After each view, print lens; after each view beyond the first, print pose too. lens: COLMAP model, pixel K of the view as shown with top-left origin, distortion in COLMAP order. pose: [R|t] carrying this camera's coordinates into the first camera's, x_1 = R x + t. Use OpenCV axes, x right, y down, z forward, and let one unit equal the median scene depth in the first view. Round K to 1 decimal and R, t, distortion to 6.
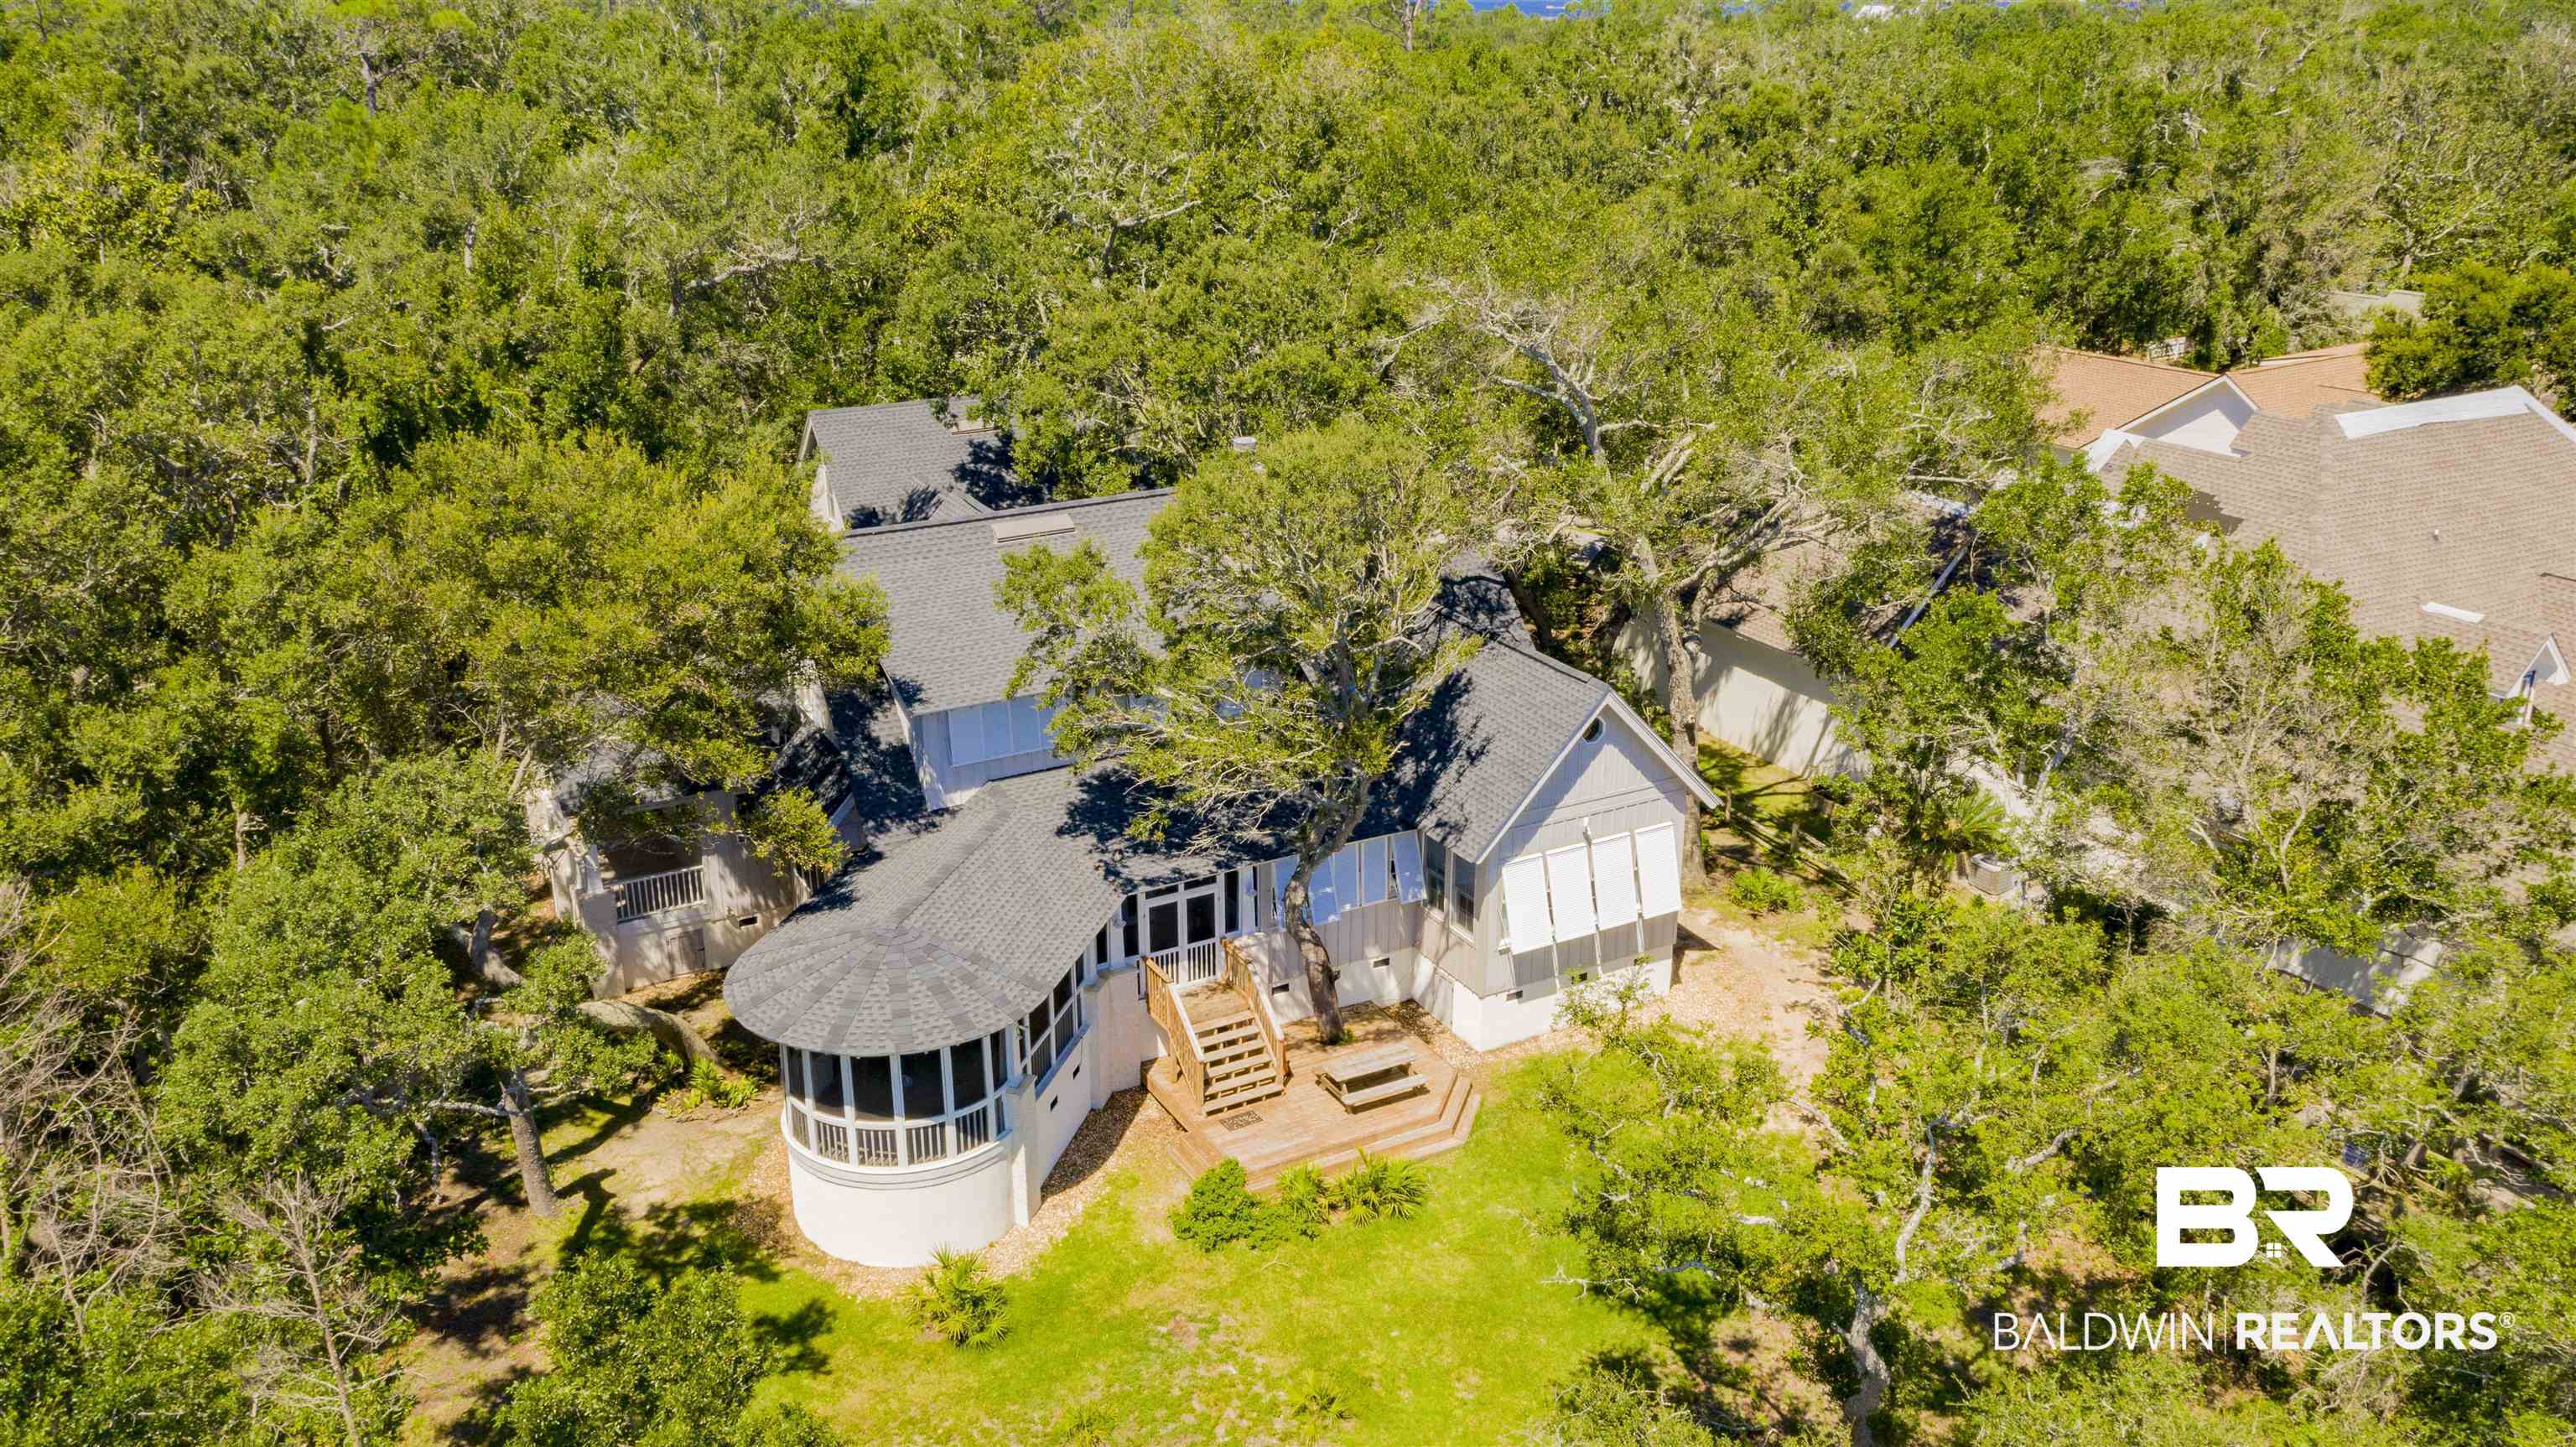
lens RADIAL K [[2118.9, 0, 1286.9], [0, 2118.9, 723.9], [0, 0, 1]] dist [-0.000167, 0.004667]
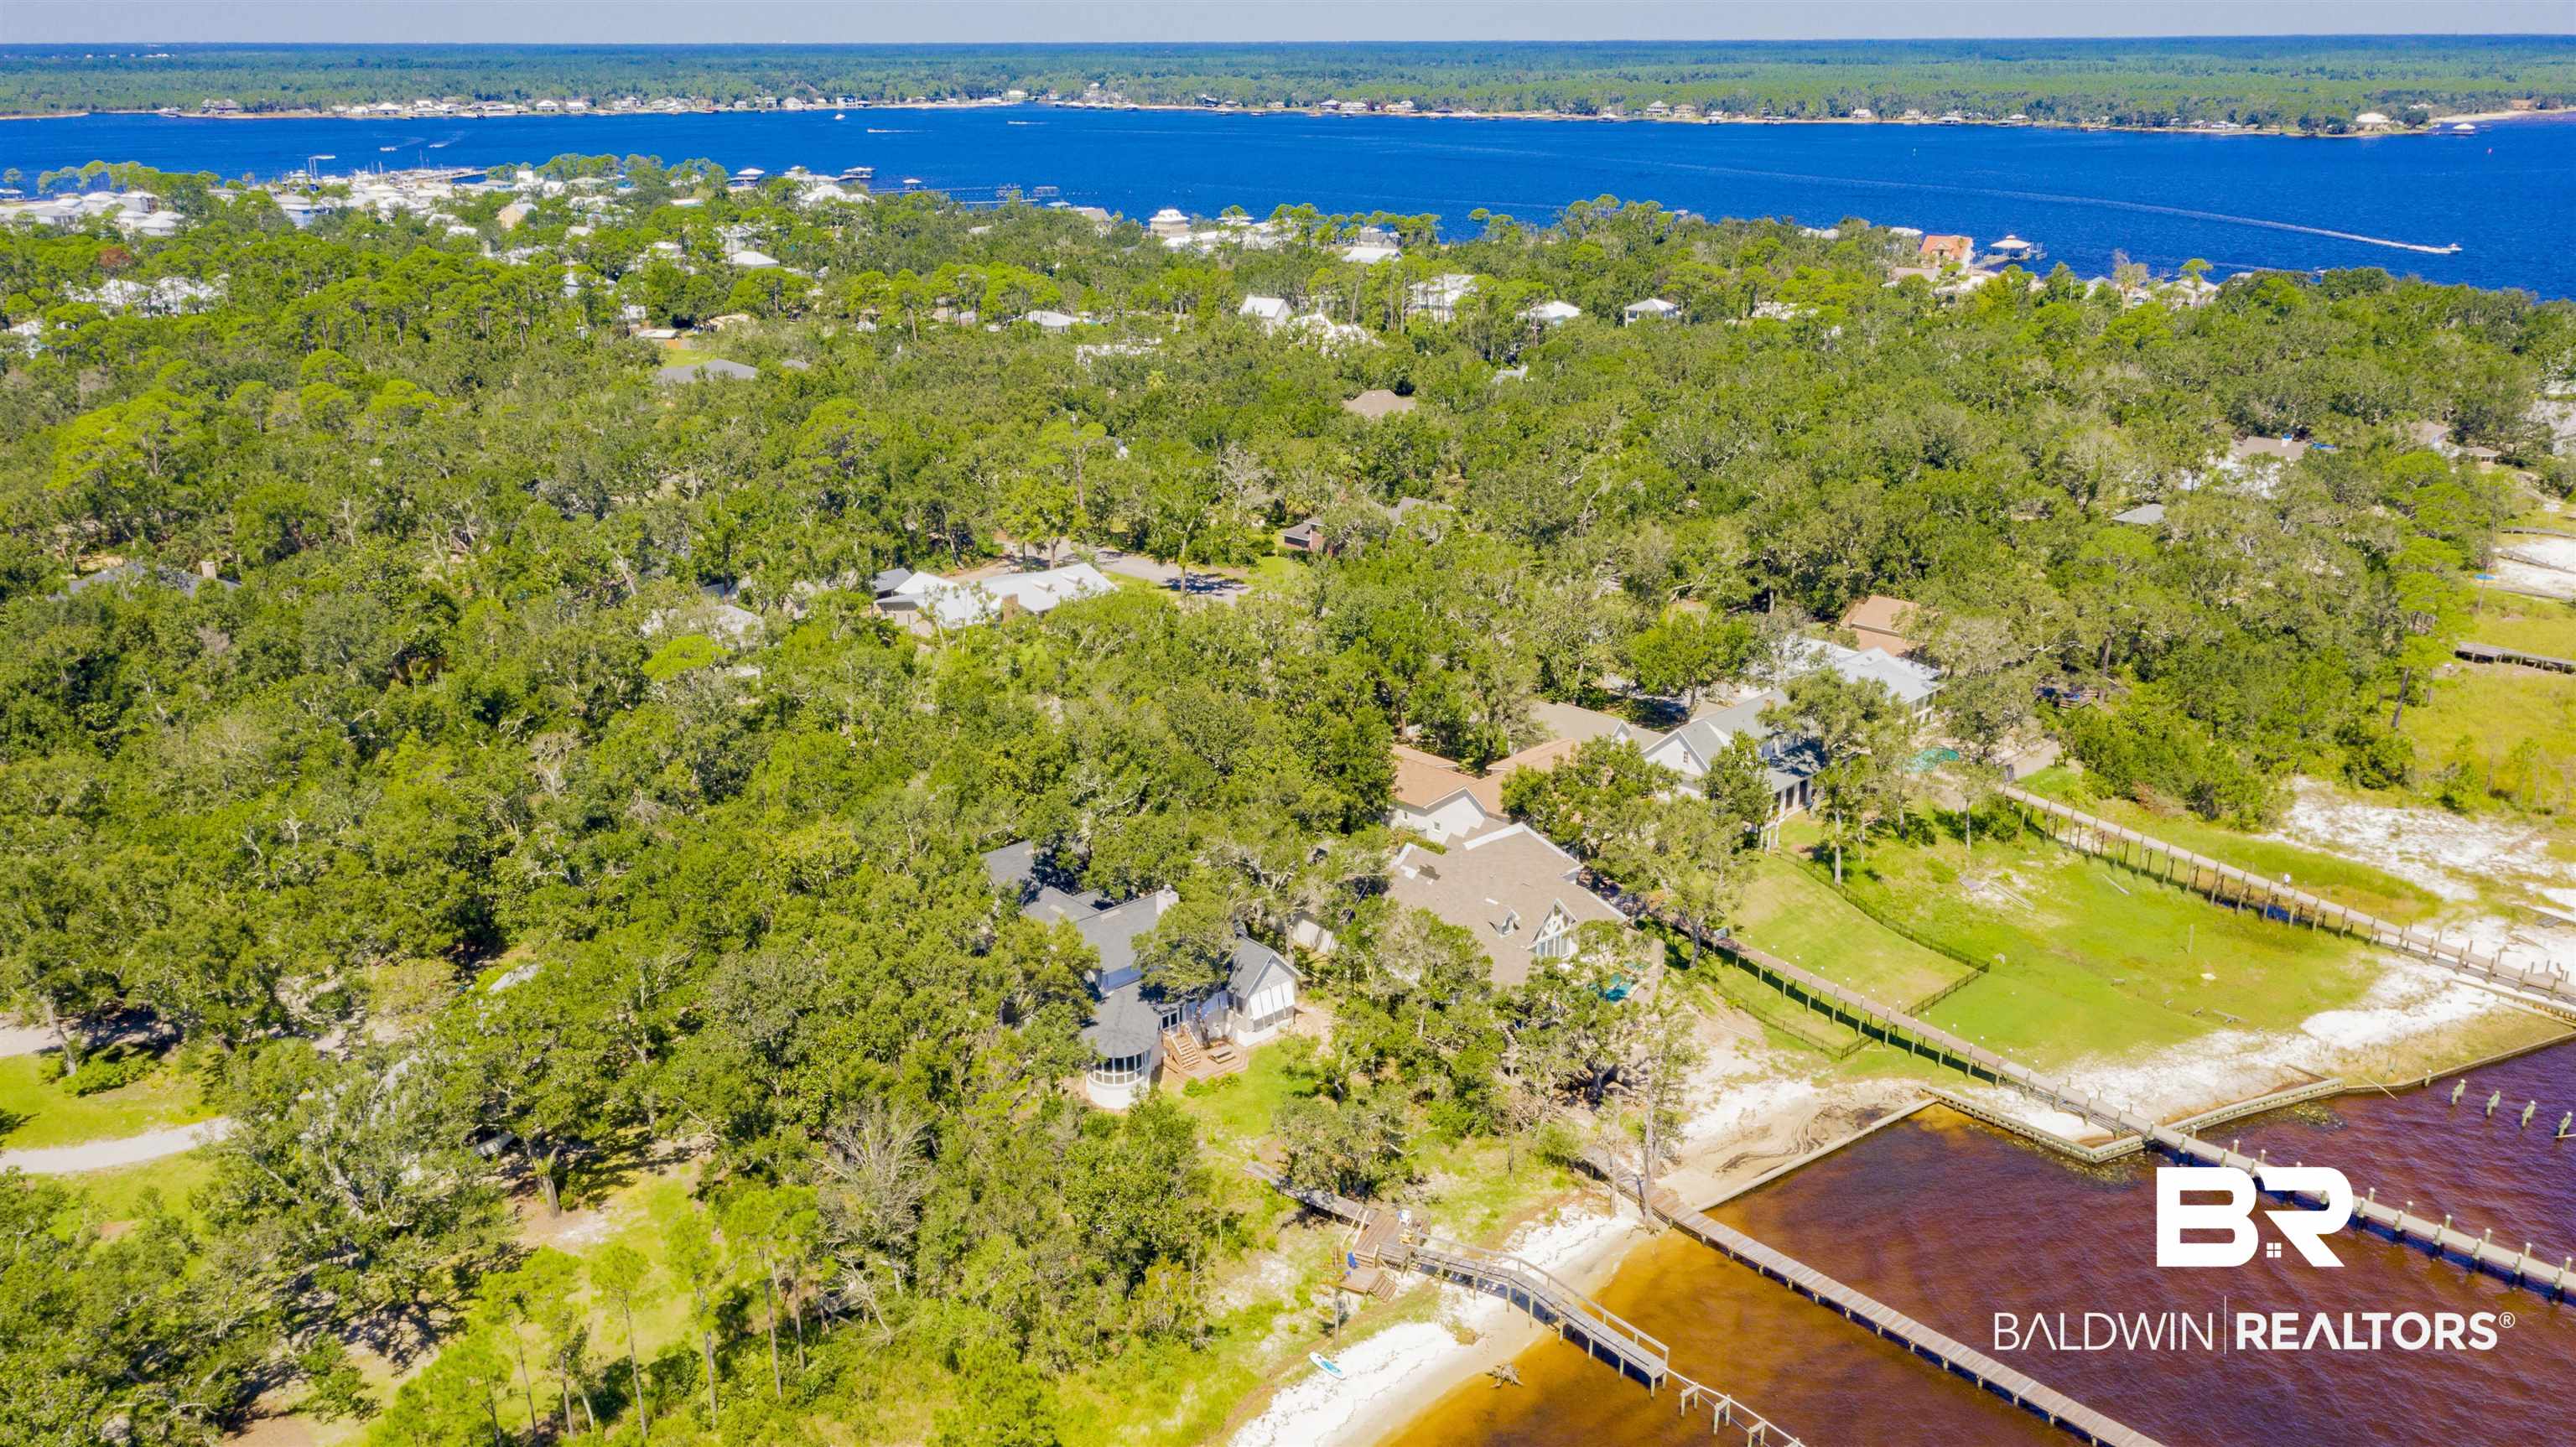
lens RADIAL K [[2118.9, 0, 1288.2], [0, 2118.9, 723.1], [0, 0, 1]] dist [-0.000167, 0.004667]
pose [[0.976400, -0.077149, 0.201720, -0.567346], [0.085056, 0.995899, -0.030818, -0.304992], [-0.198516, 0.047249, 0.978958, -2.812232]]
